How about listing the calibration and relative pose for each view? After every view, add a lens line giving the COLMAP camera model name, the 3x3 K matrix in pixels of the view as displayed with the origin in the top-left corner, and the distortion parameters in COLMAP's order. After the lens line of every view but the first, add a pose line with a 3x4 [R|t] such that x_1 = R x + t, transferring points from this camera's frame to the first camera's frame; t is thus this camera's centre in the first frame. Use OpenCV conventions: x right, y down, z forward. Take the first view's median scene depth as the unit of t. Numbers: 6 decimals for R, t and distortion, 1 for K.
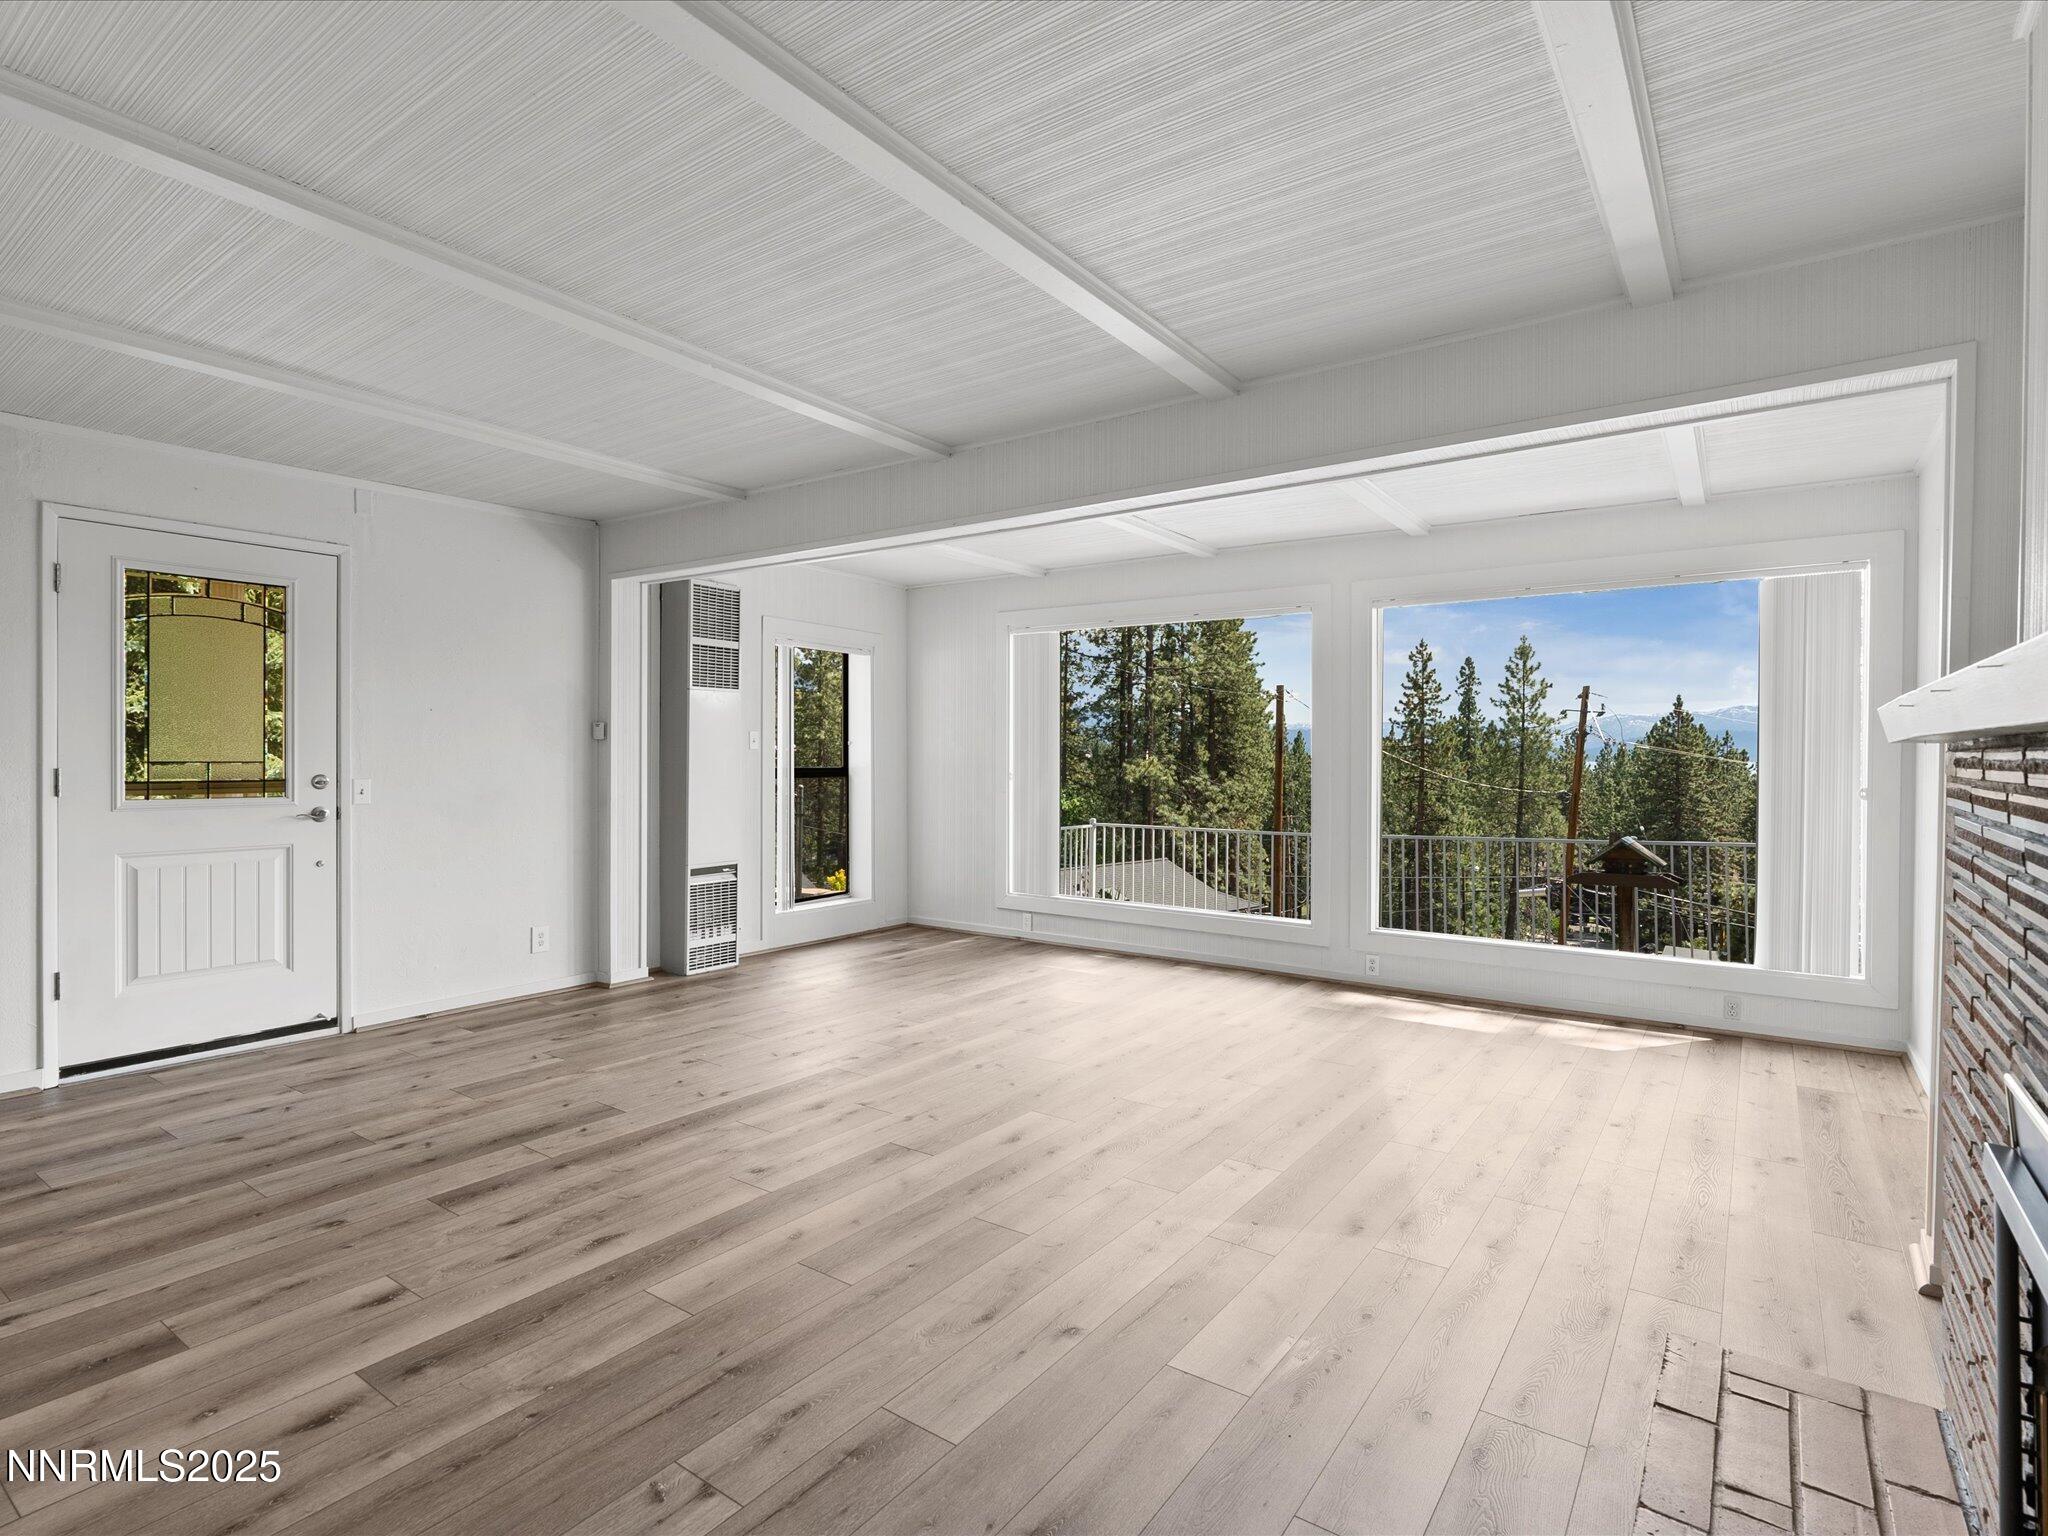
lens RADIAL K [[1037.9, 0, 1025.7], [0, 1037.9, 763.3], [0, 0, 1]] dist [-0.005019, 0.000818]
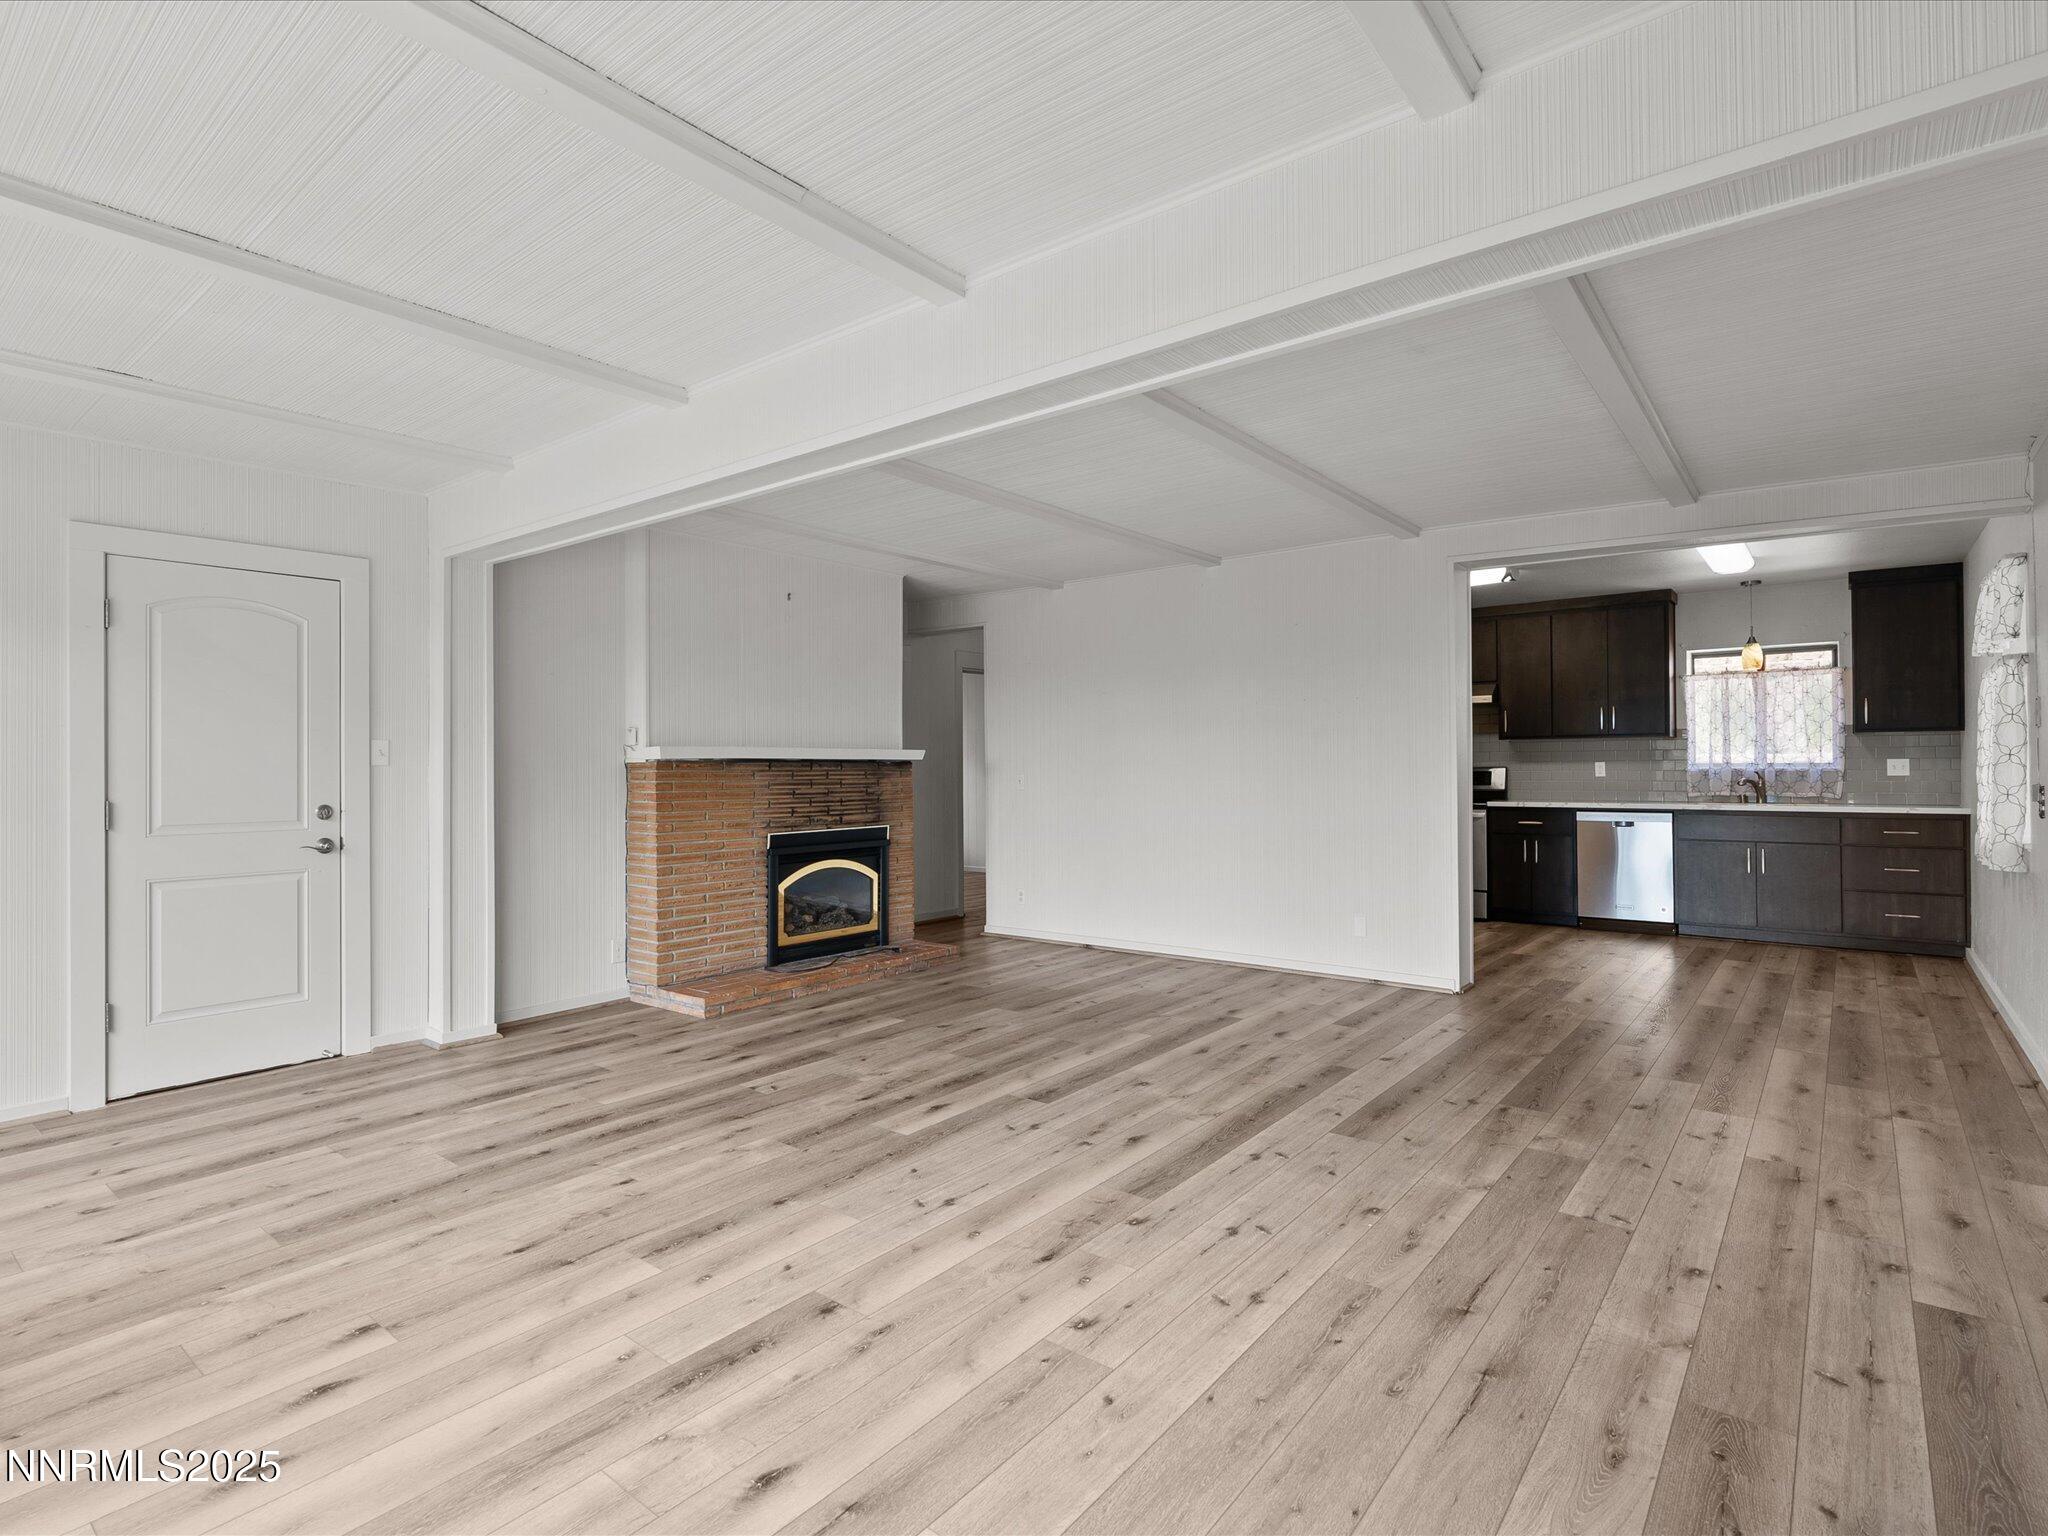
lens RADIAL K [[1037.9, 0, 1025.7], [0, 1037.9, 763.3], [0, 0, 1]] dist [-0.005019, 0.000818]
pose [[-0.998400, 0.001674, 0.056517, -0.183814], [0.001924, 0.999989, 0.004384, -0.011869], [-0.056509, 0.004486, -0.998392, 2.272077]]
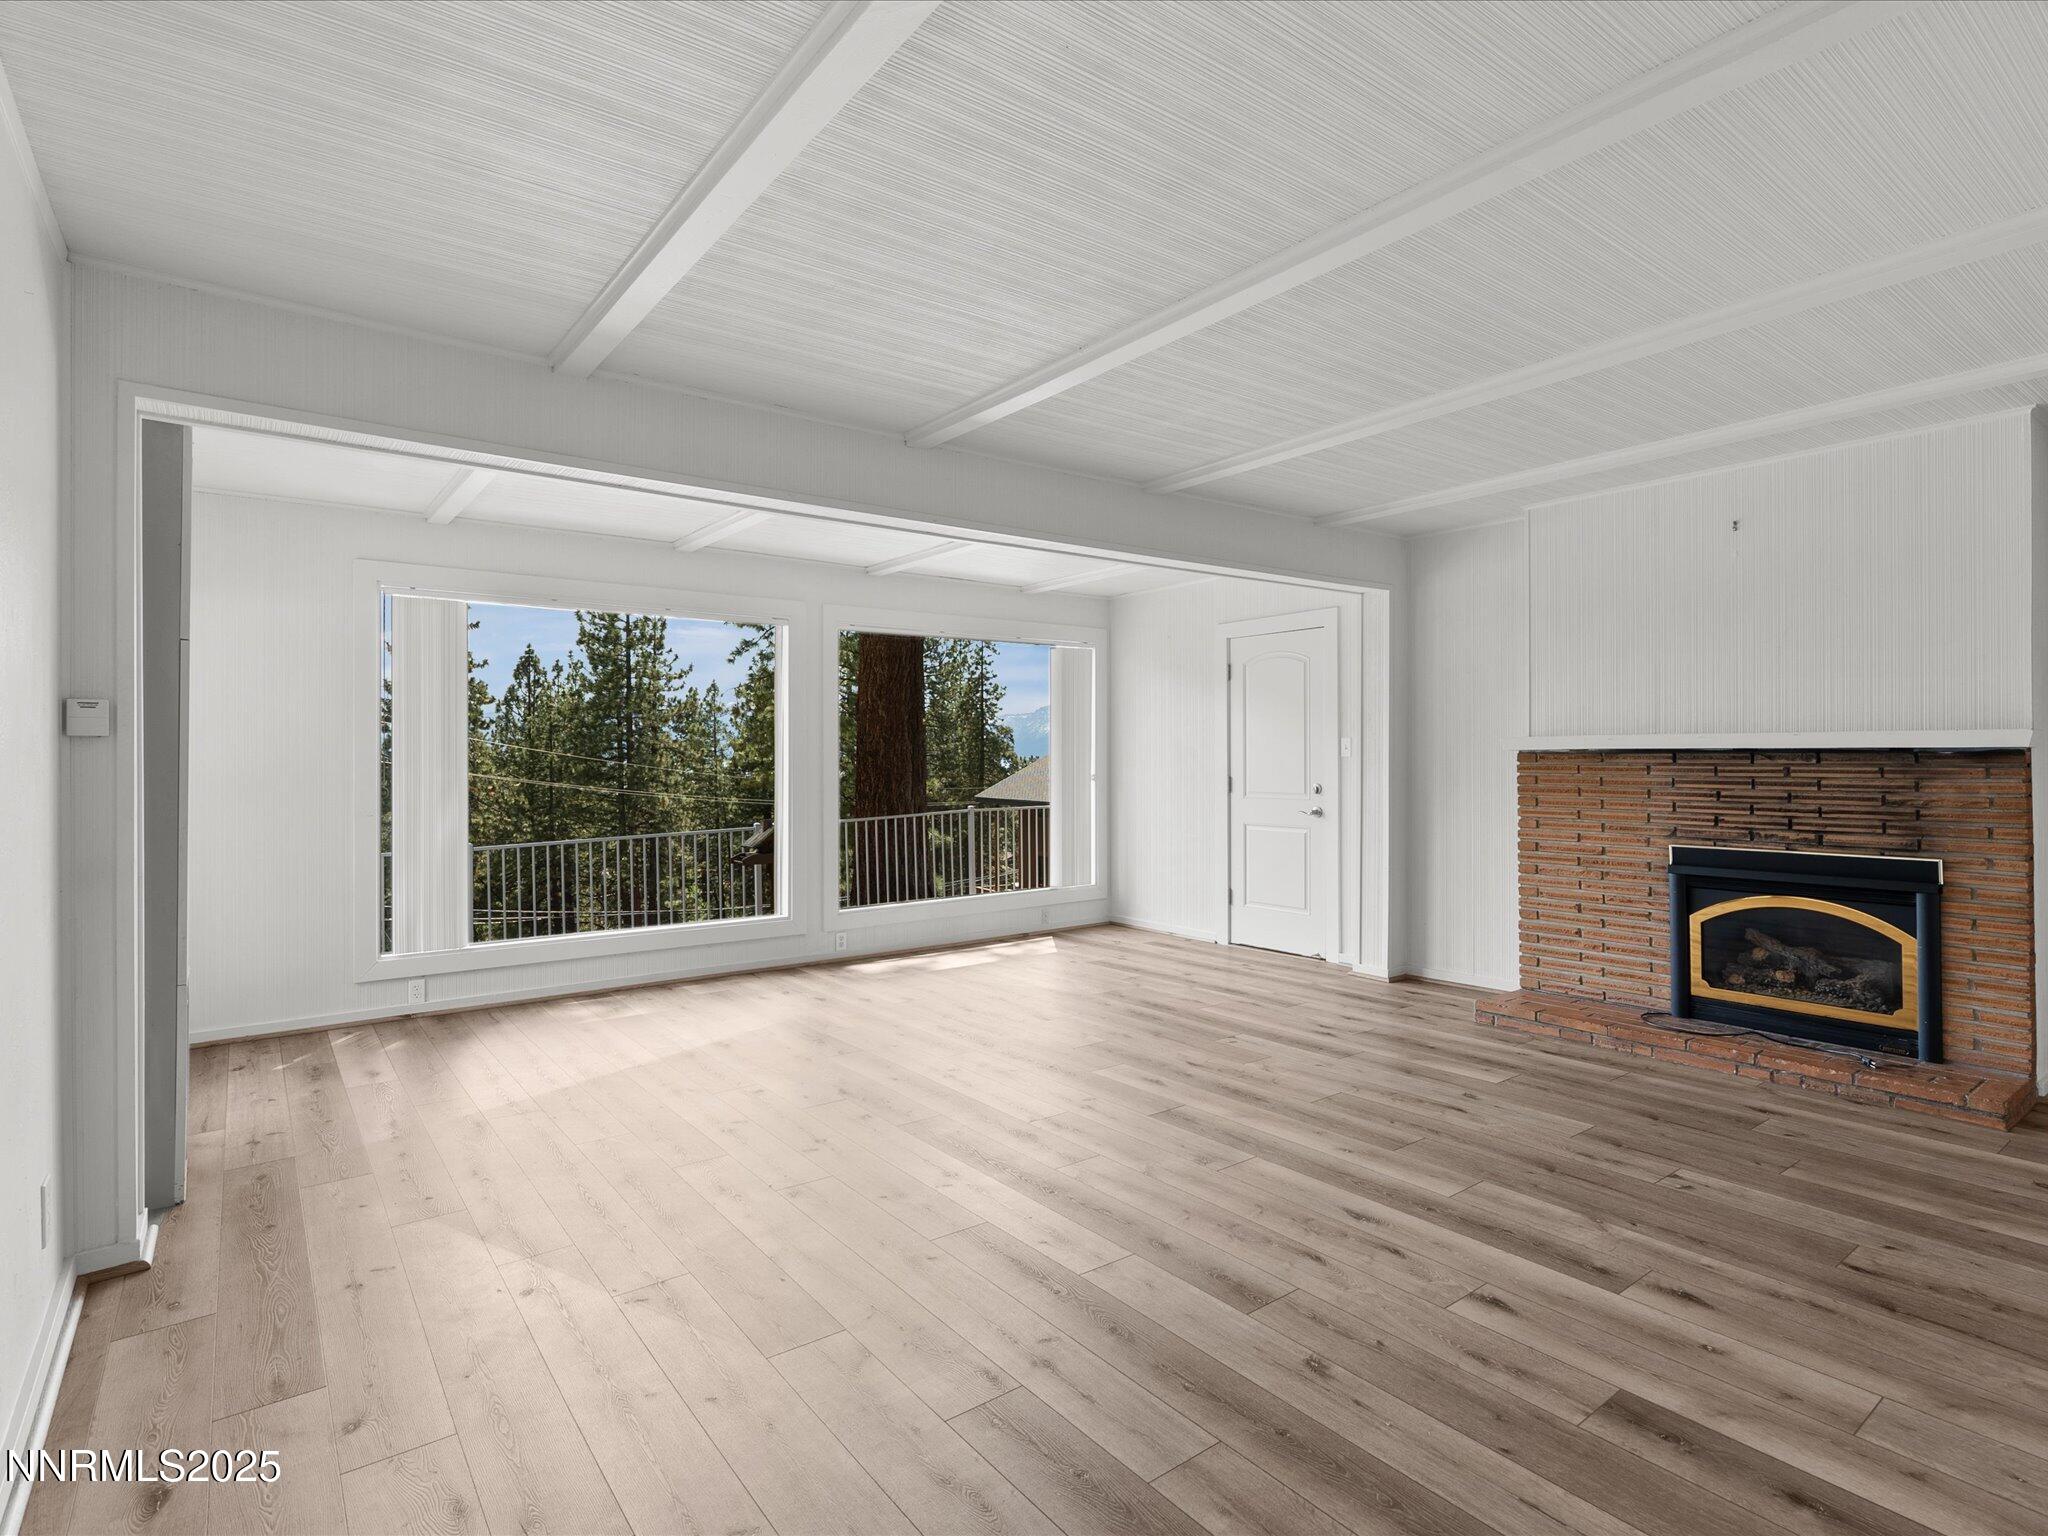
lens RADIAL K [[1037.9, 0, 1025.7], [0, 1037.9, 763.3], [0, 0, 1]] dist [-0.005019, 0.000818]
pose [[0.296666, -0.012453, 0.954900, -1.287545], [0.013588, 0.999869, 0.008818, -0.017518], [-0.954885, 0.010359, 0.296796, 0.848310]]
